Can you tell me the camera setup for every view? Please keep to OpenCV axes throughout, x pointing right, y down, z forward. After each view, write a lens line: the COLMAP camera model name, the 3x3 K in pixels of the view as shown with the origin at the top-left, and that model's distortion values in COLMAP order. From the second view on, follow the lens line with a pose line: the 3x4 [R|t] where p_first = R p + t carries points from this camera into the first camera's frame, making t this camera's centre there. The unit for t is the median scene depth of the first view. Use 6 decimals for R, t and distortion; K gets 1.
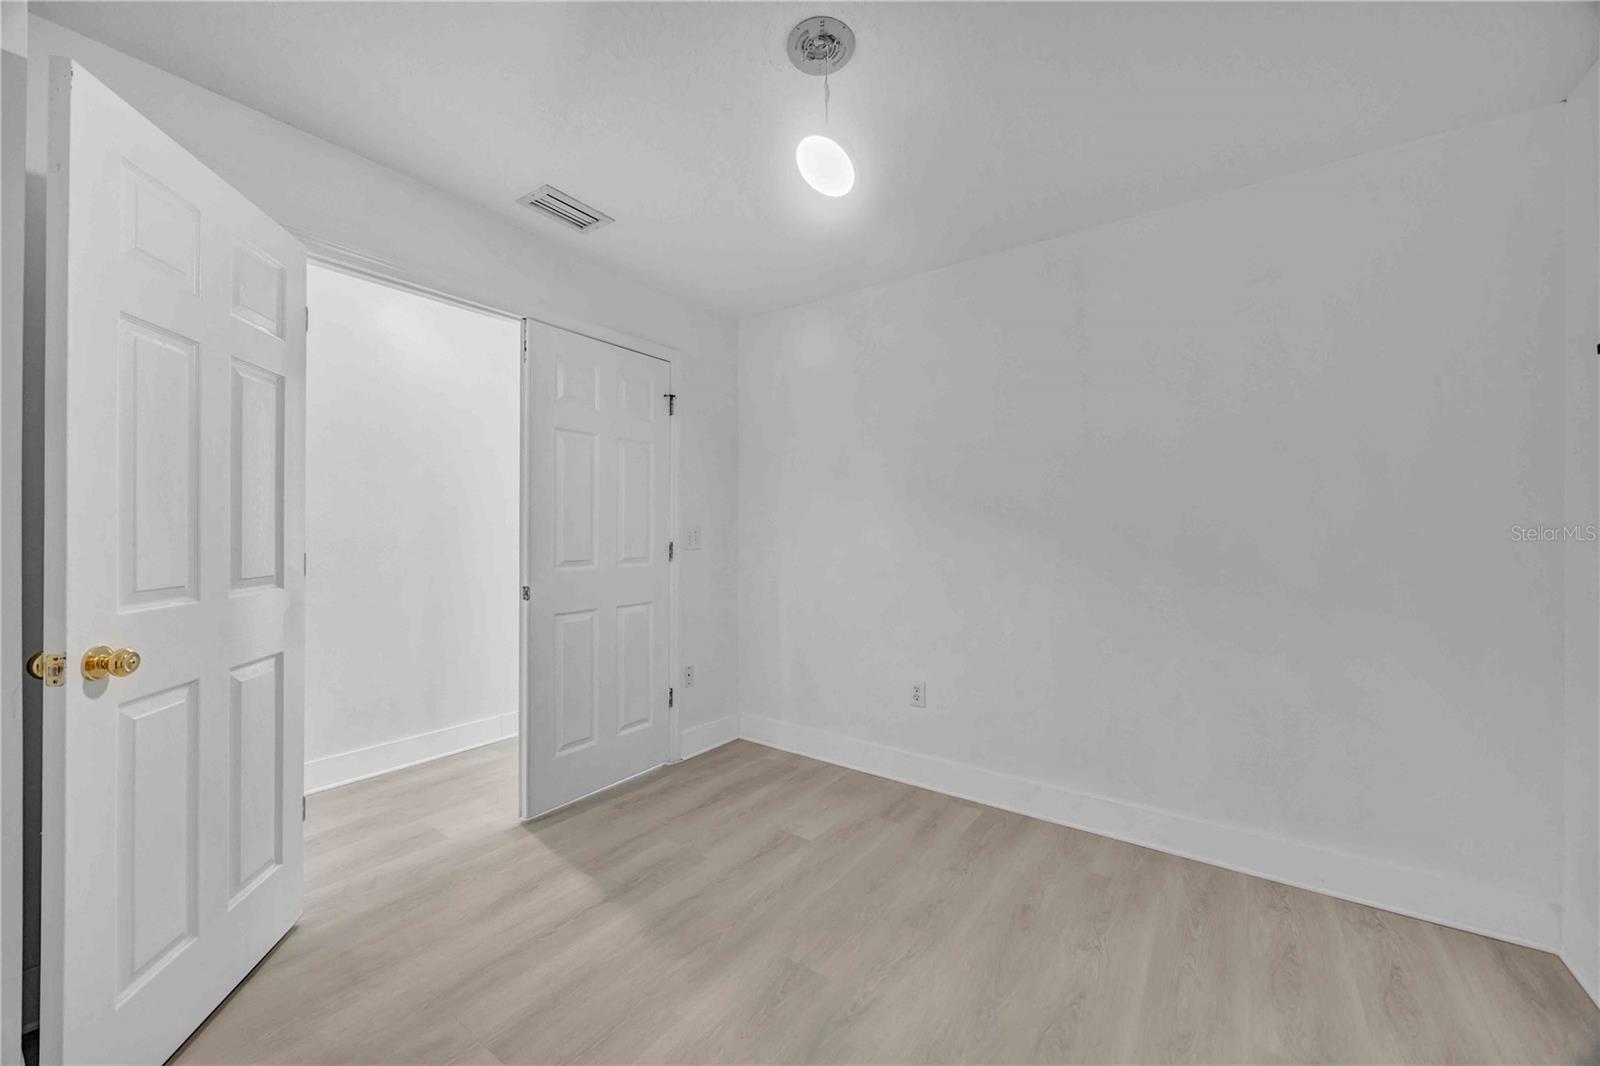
lens RADIAL K [[614.5, 0, 793.7], [0, 614.5, 531.0], [0, 0, 1]] dist [-0.001660, 0.000197]
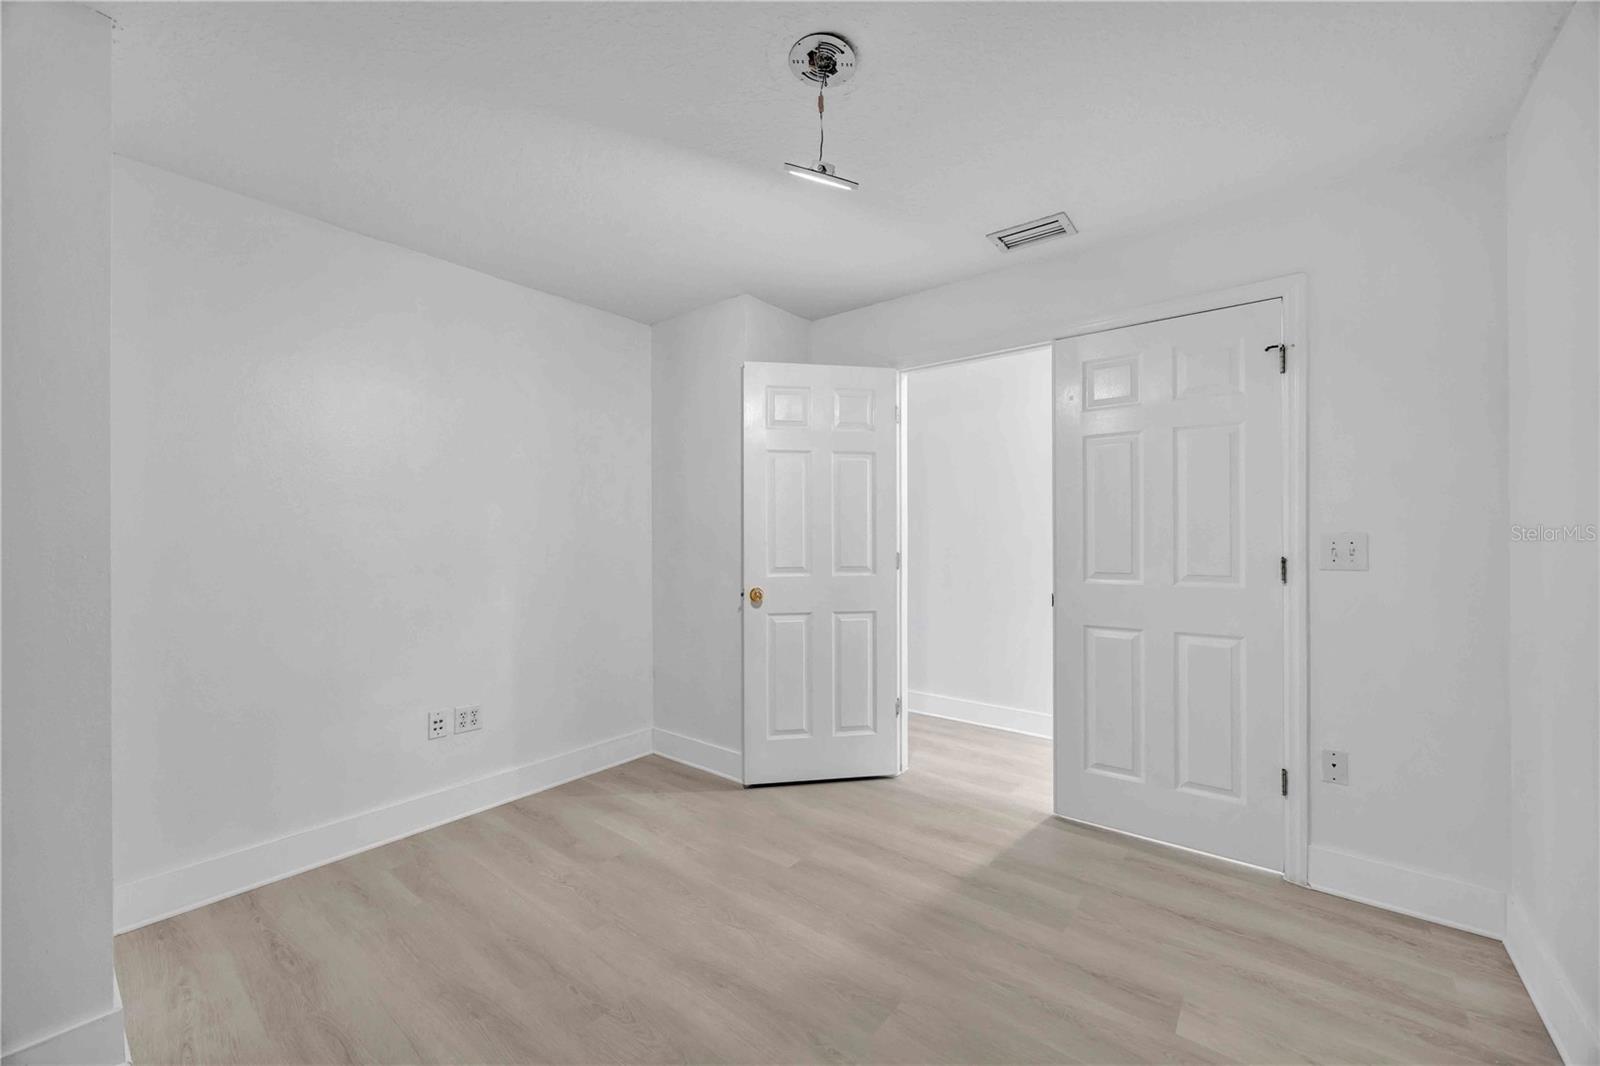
lens RADIAL K [[614.5, 0, 794.3], [0, 614.5, 535.4], [0, 0, 1]] dist [-0.001660, 0.000197]
pose [[-0.050282, 0.000165, -0.998735, 0.642514], [0.006023, 0.999982, -0.000138, -0.012147], [0.998717, -0.006023, -0.050282, 0.605267]]
